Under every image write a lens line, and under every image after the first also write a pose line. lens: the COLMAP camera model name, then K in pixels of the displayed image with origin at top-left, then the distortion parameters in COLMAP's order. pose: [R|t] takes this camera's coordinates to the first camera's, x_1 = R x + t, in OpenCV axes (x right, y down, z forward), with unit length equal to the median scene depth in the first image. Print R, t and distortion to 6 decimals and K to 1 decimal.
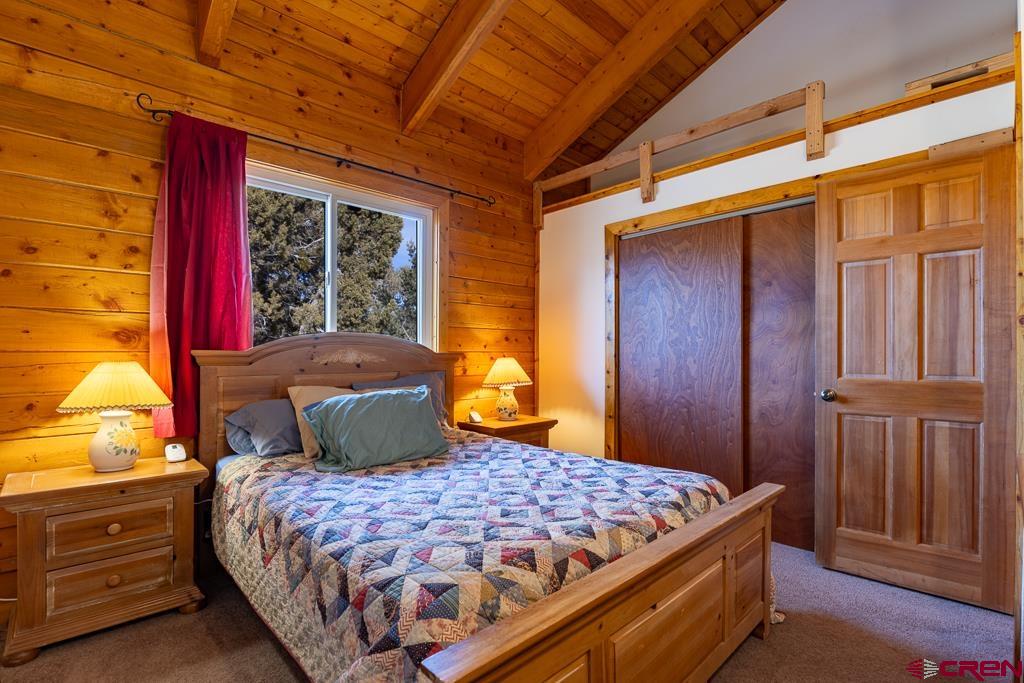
lens RADIAL K [[471.1, 0, 514.5], [0, 471.1, 348.5], [0, 0, 1]] dist [-0.002586, -0.000777]
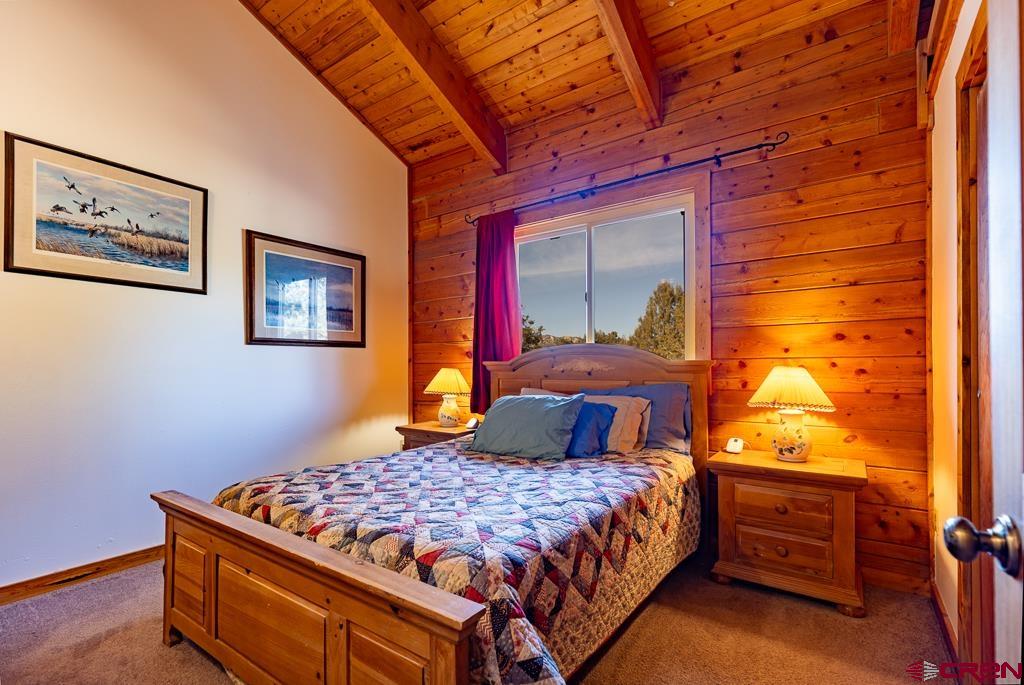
lens RADIAL K [[471.1, 0, 534.6], [0, 471.1, 364.7], [0, 0, 1]] dist [-0.002586, -0.000777]
pose [[0.201910, -0.003226, -0.979399, 0.931410], [0.018979, 0.999820, 0.000619, 0.016499], [0.979220, -0.018713, 0.201934, 0.842826]]
